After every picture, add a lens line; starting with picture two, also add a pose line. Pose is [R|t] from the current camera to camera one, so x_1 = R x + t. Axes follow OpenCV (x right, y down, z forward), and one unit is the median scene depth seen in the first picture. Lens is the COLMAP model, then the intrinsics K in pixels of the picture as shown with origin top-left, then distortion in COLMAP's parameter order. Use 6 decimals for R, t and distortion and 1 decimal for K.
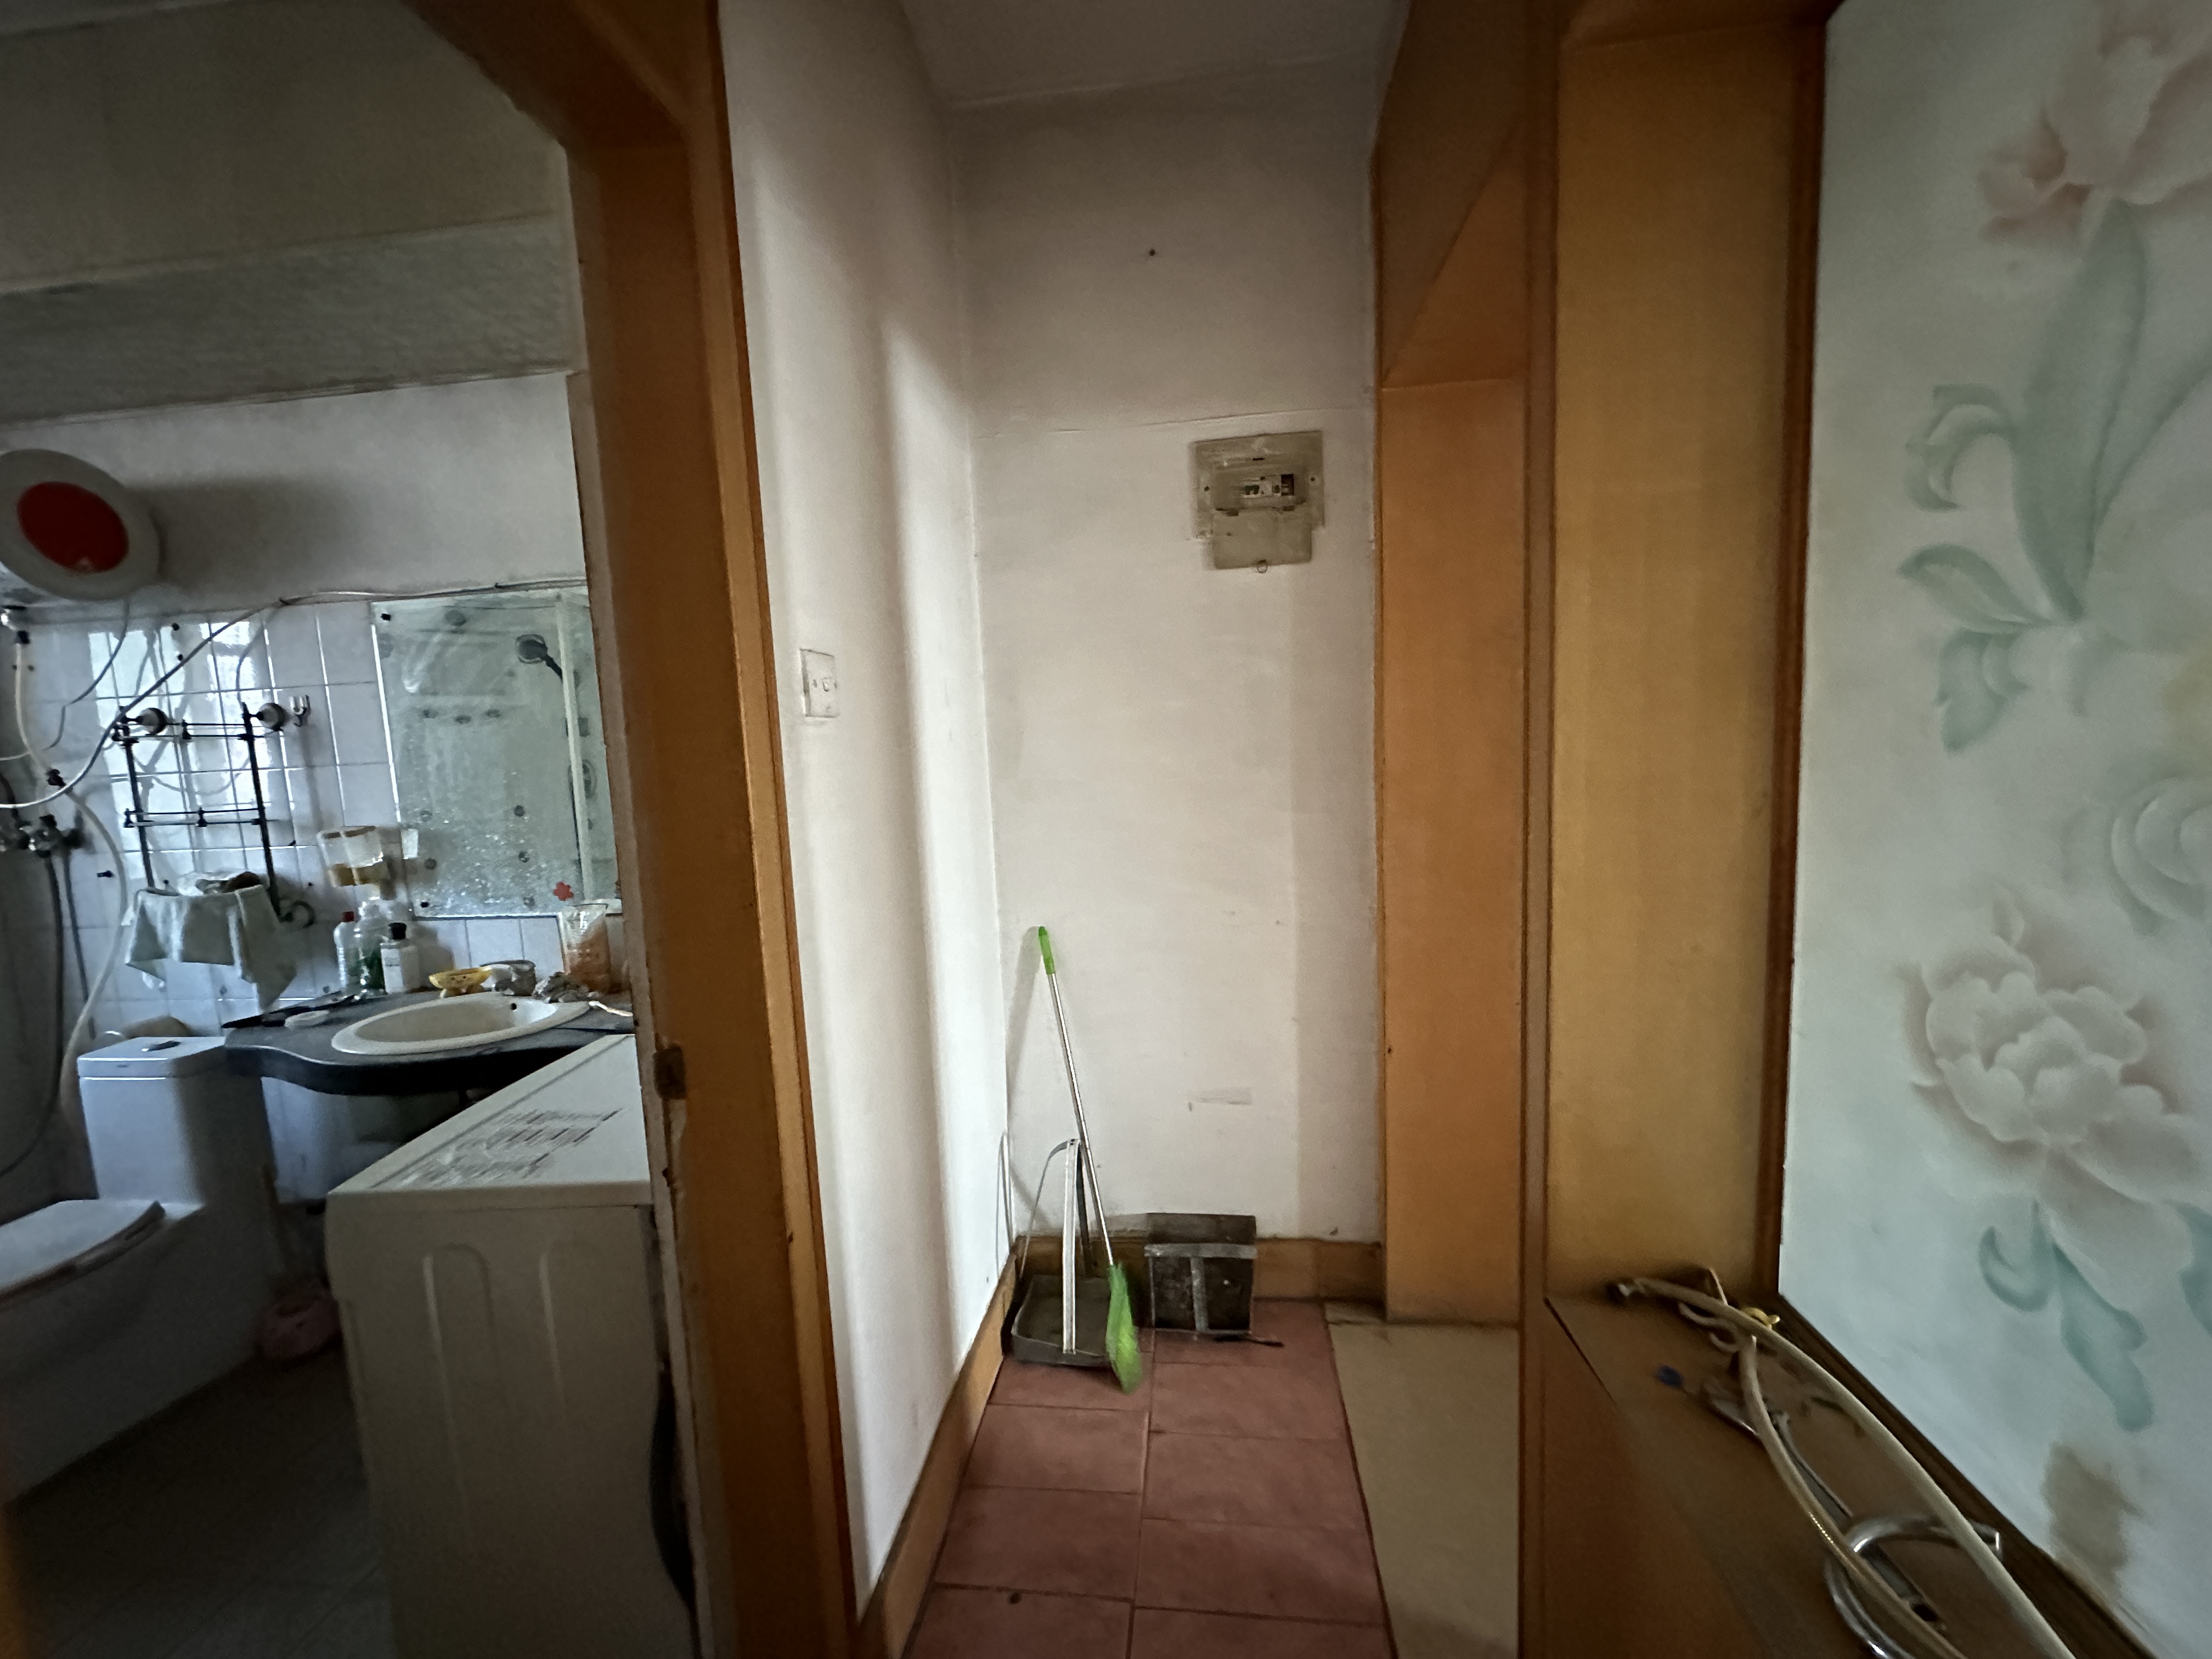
lens RADIAL K [[883.0, 0, 1106.0], [0, 883.0, 829.5], [0, 0, 1]] dist [-0.000268, 0.000143]
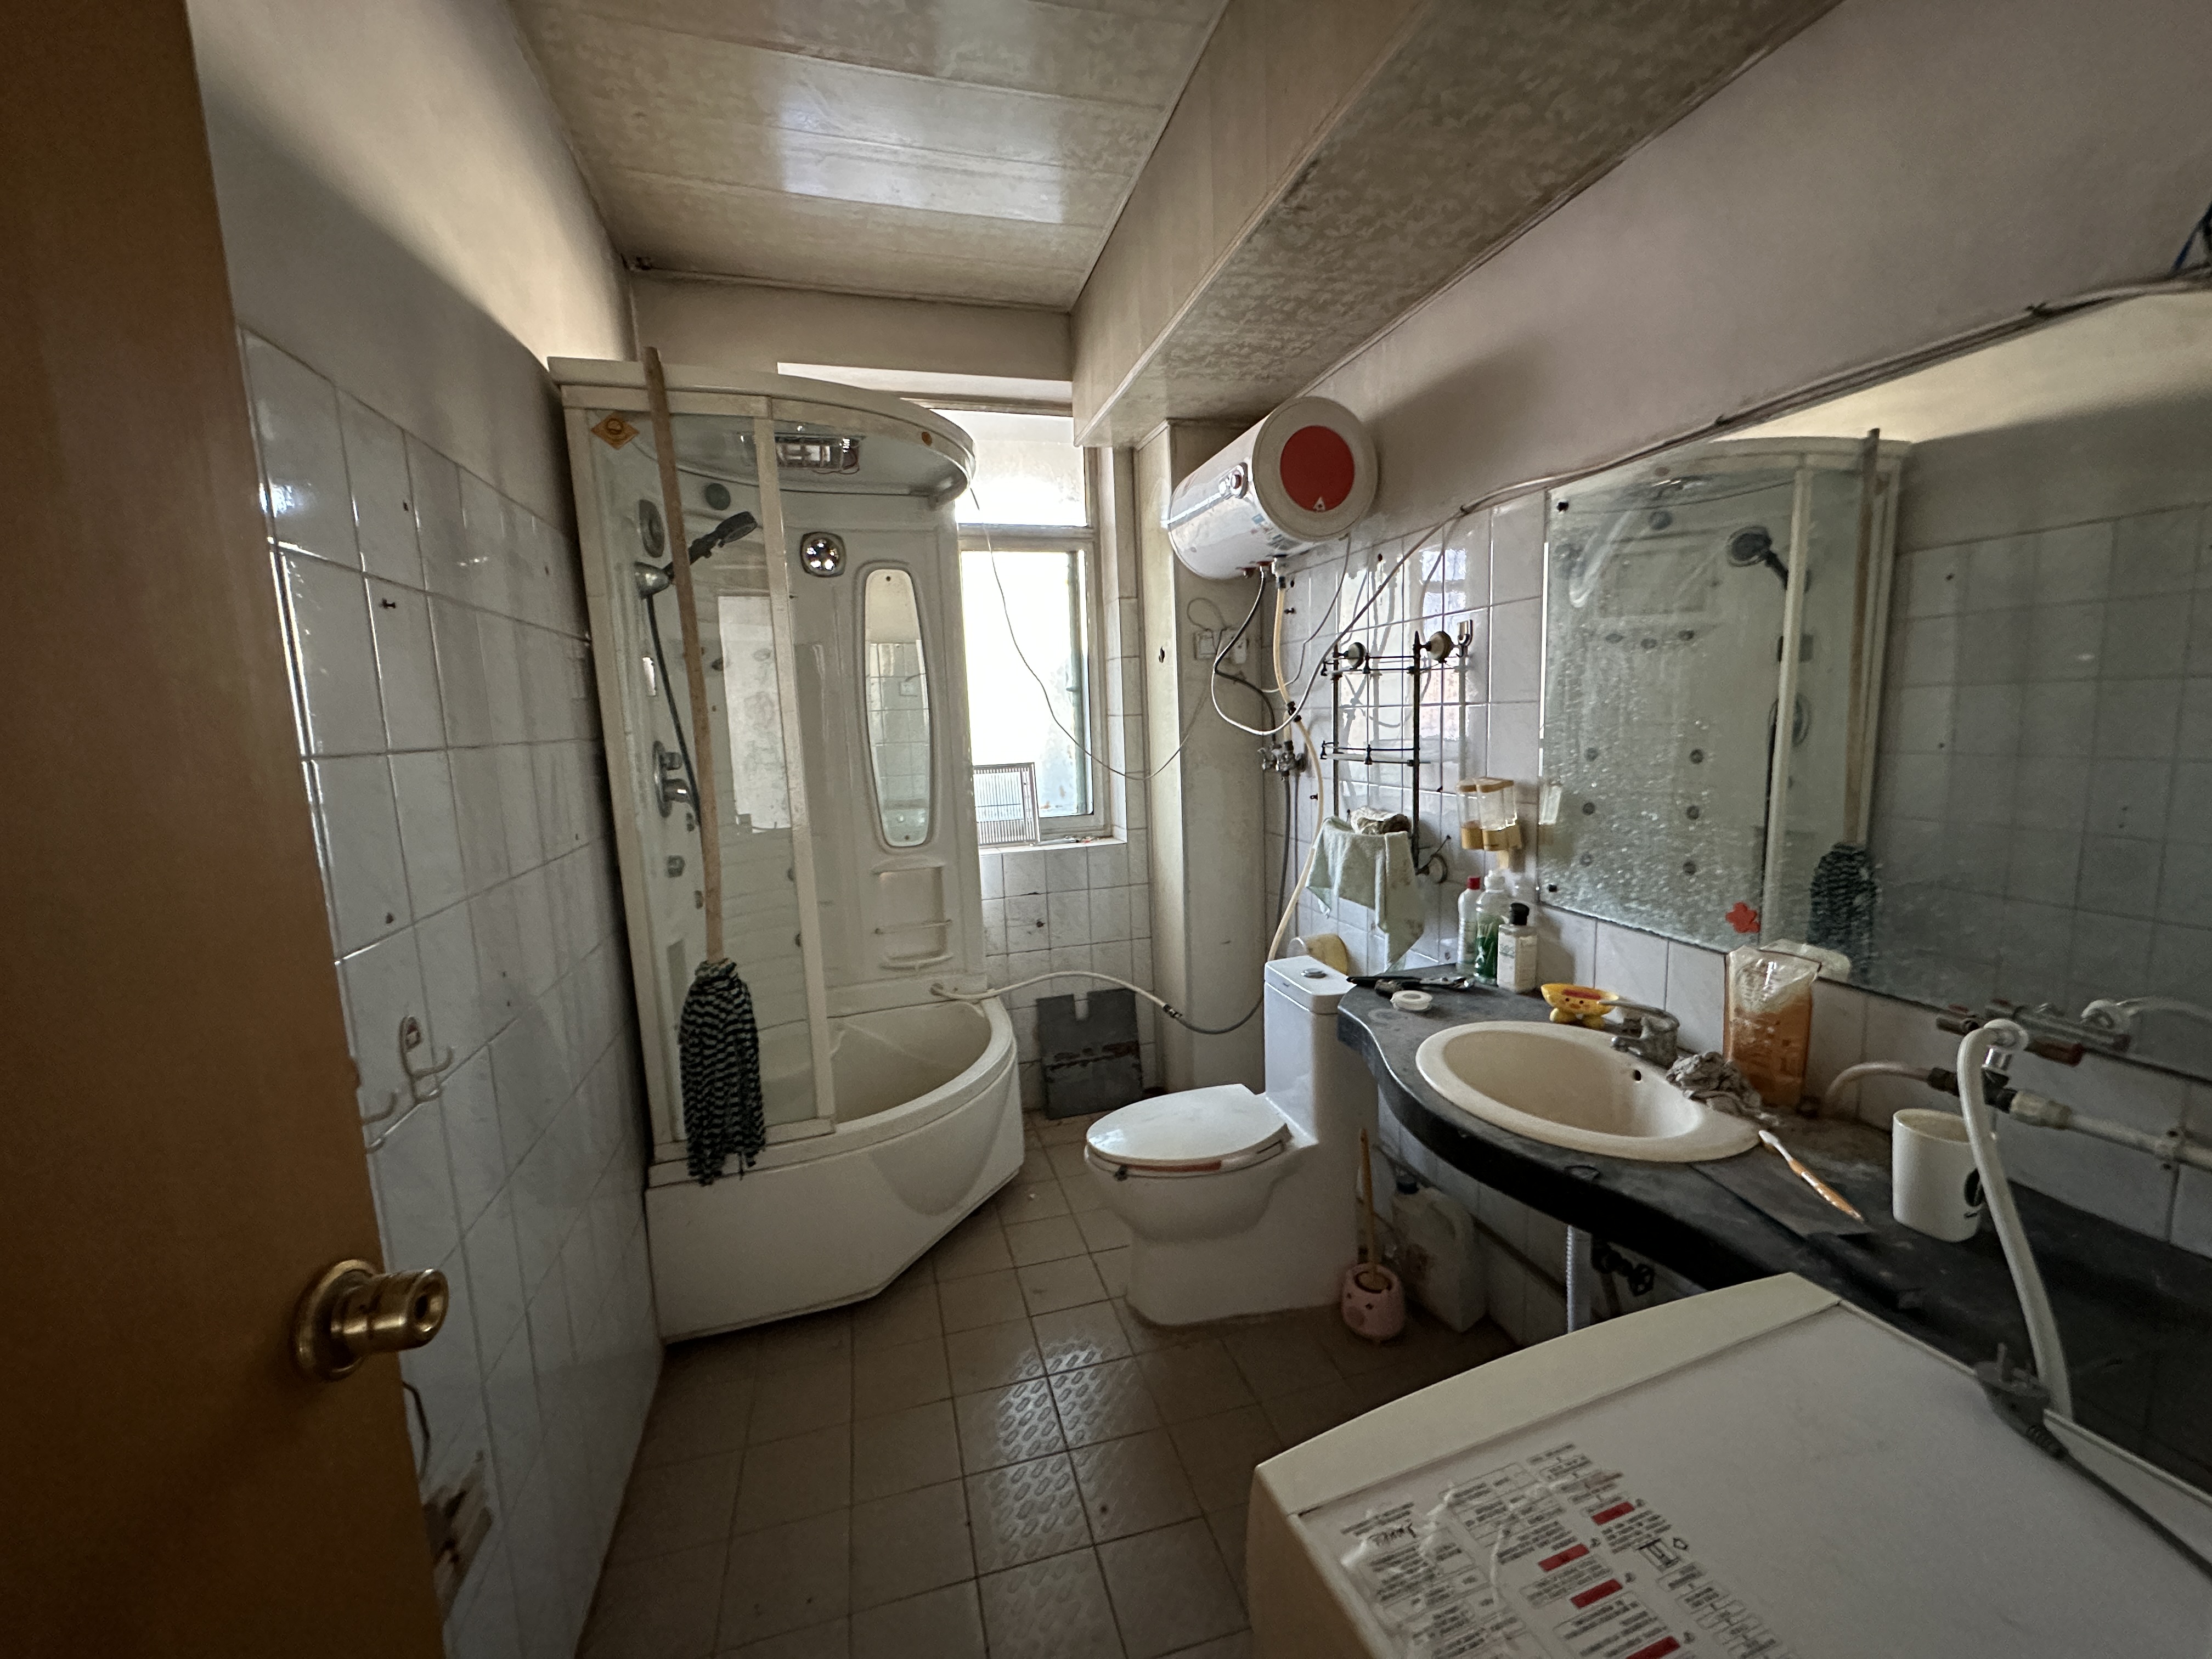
lens RADIAL K [[883.0, 0, 1106.0], [0, 883.0, 829.5], [0, 0, 1]] dist [-0.000268, 0.000143]
pose [[0.383346, 0.153403, -0.910776, -0.233434], [-0.077398, 0.987977, 0.133829, -0.039021], [0.920356, 0.019189, 0.390610, 0.347635]]
